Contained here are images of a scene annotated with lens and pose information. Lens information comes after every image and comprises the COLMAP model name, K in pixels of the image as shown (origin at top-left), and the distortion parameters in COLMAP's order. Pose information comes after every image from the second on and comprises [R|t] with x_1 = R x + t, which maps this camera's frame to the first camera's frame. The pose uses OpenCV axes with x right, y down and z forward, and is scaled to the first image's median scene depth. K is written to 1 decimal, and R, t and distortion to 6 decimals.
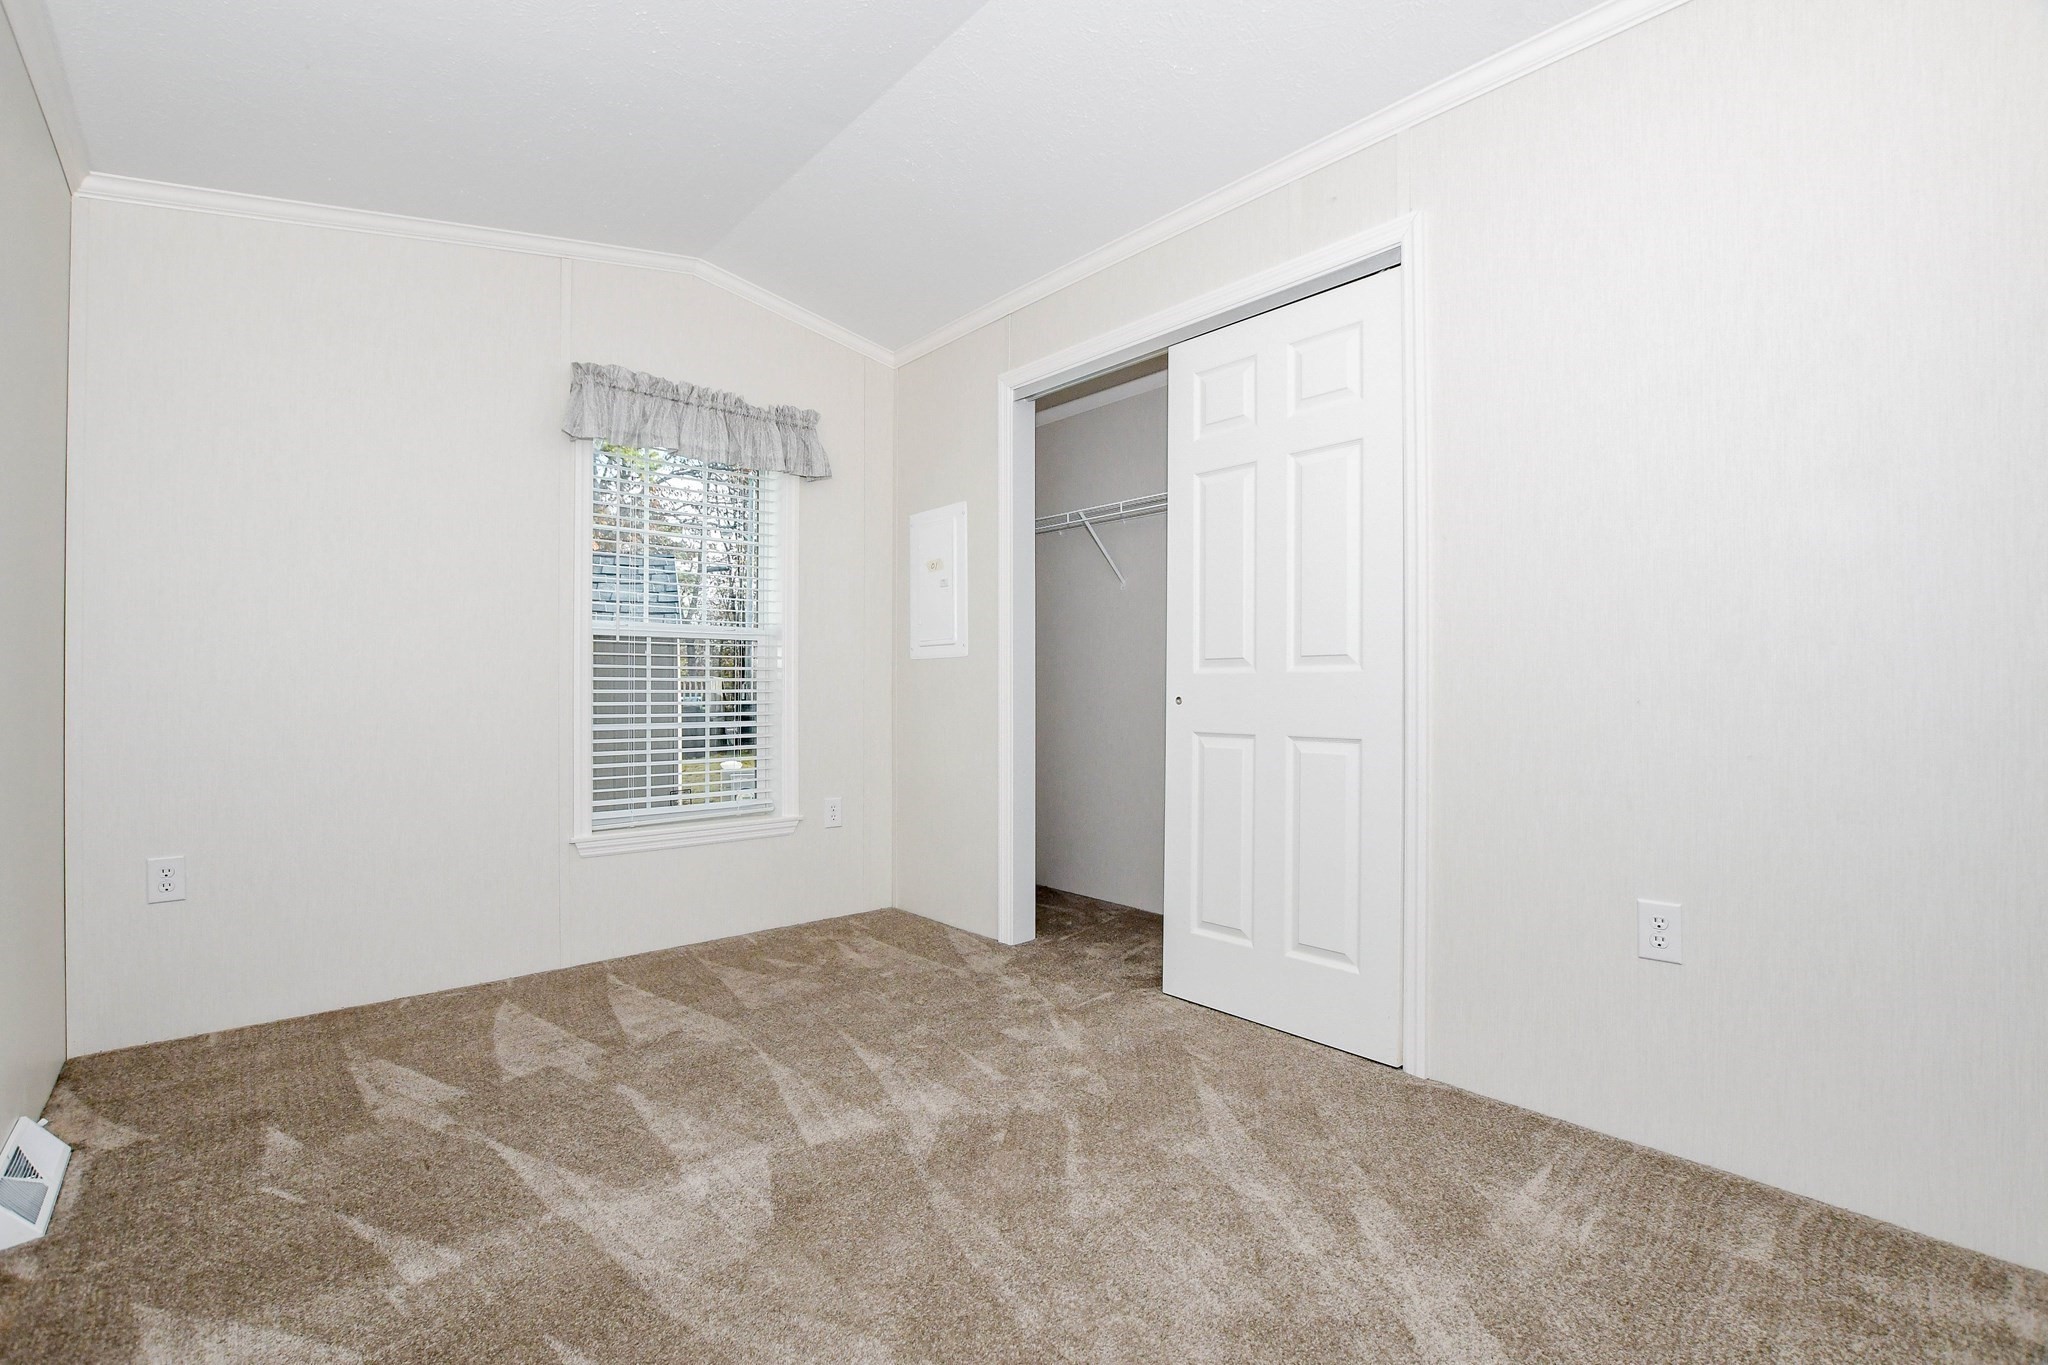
lens RADIAL K [[908.4, 0, 1019.5], [0, 908.4, 686.7], [0, 0, 1]] dist [-0.030272, -0.000006]
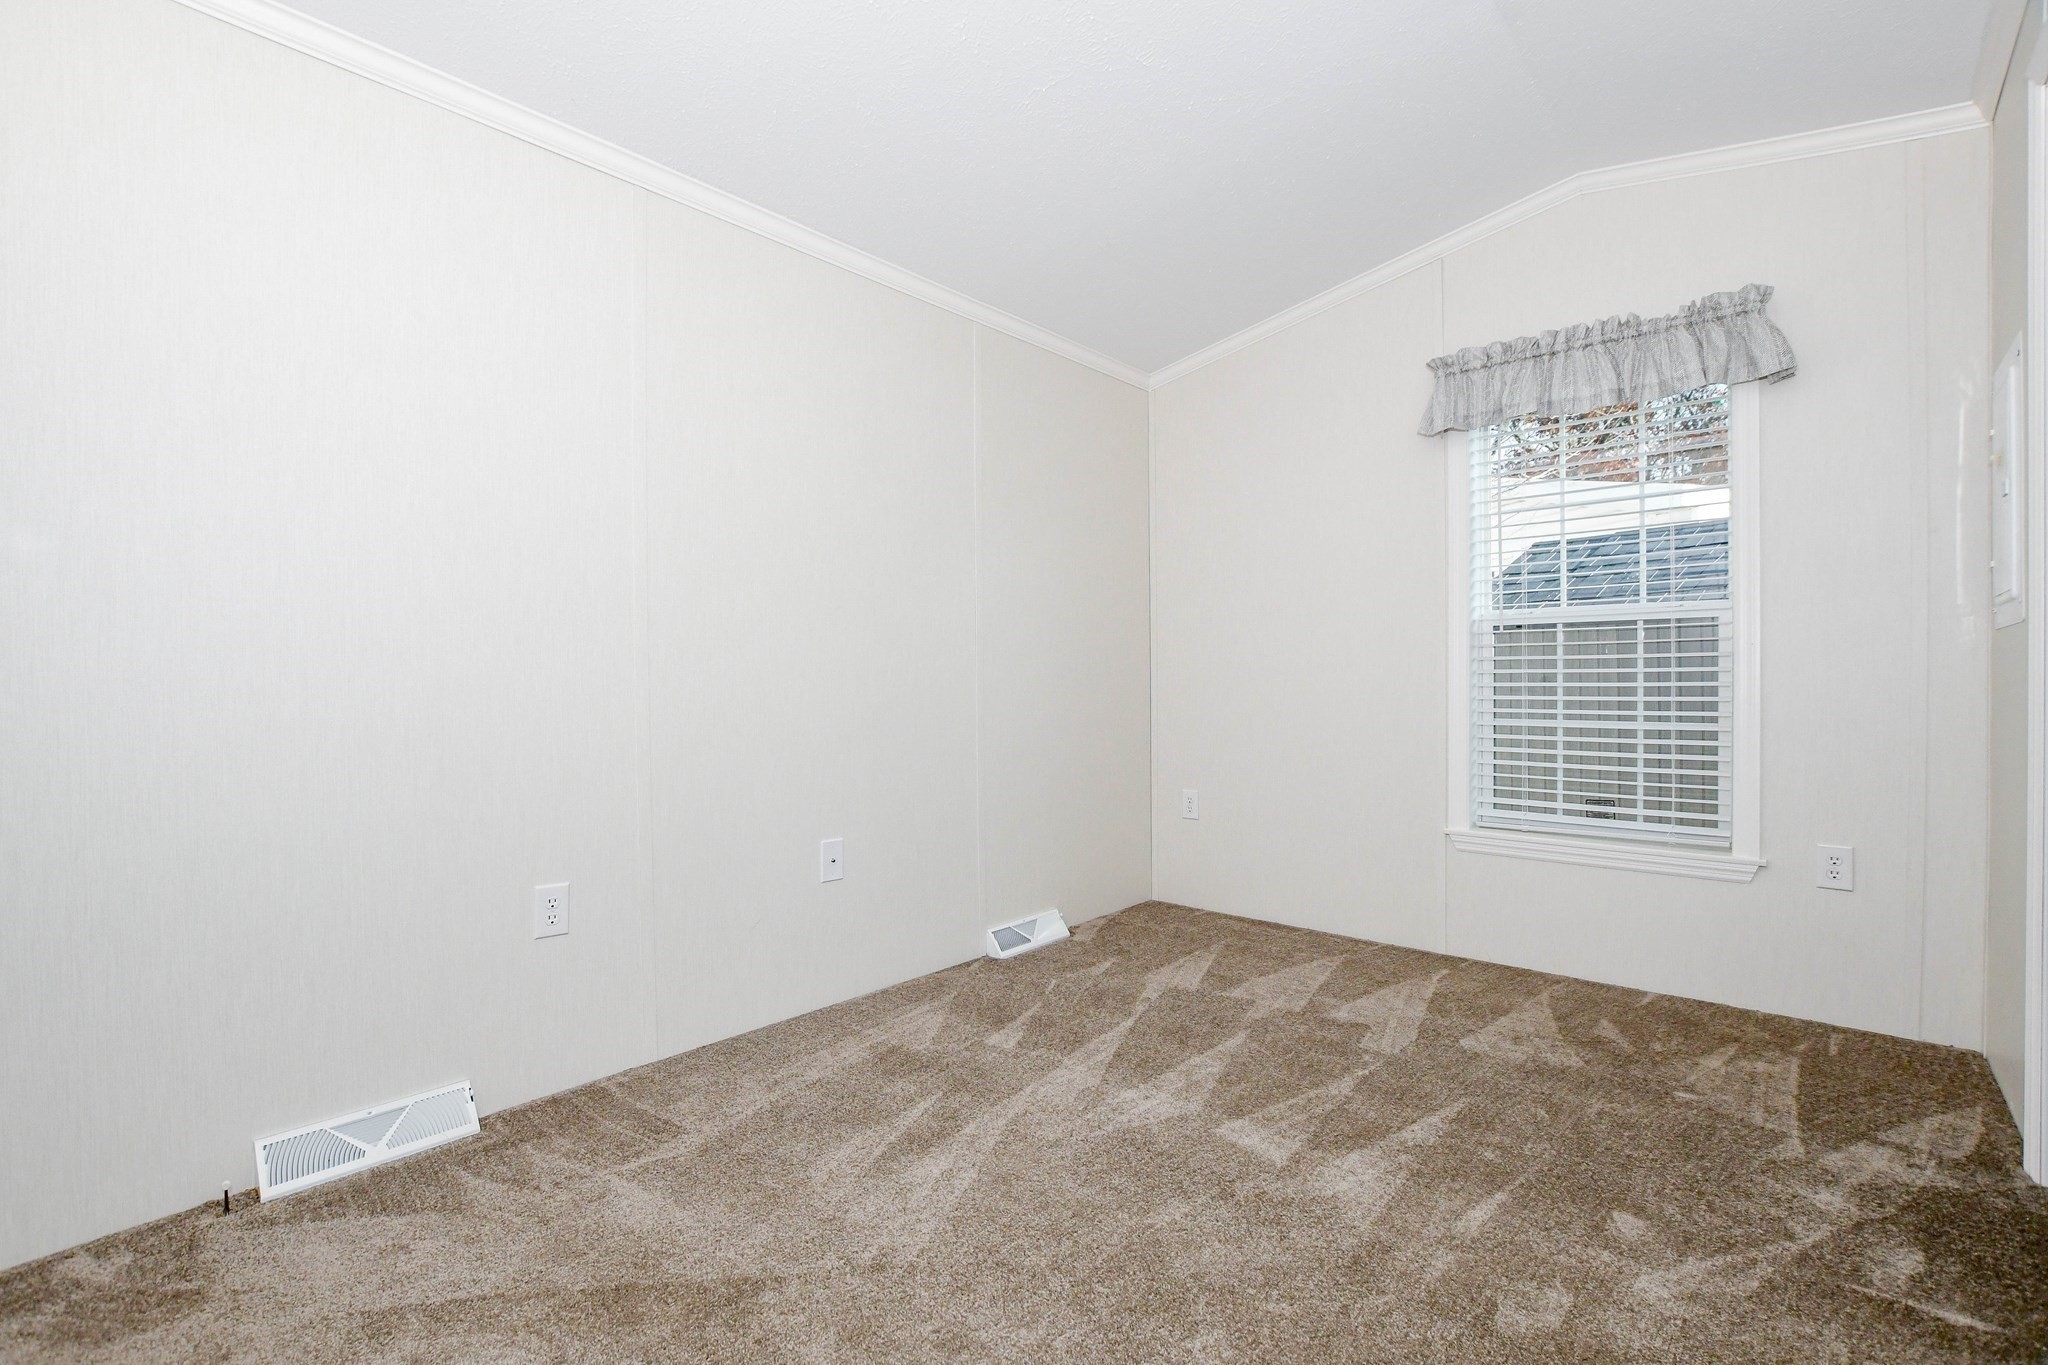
lens RADIAL K [[908.4, 0, 1019.5], [0, 908.4, 686.7], [0, 0, 1]] dist [-0.030272, -0.000006]
pose [[0.089510, 0.003855, -0.995978, 0.441246], [0.005091, 0.999978, 0.004328, 0.000958], [0.995973, -0.005458, 0.089488, 0.403155]]
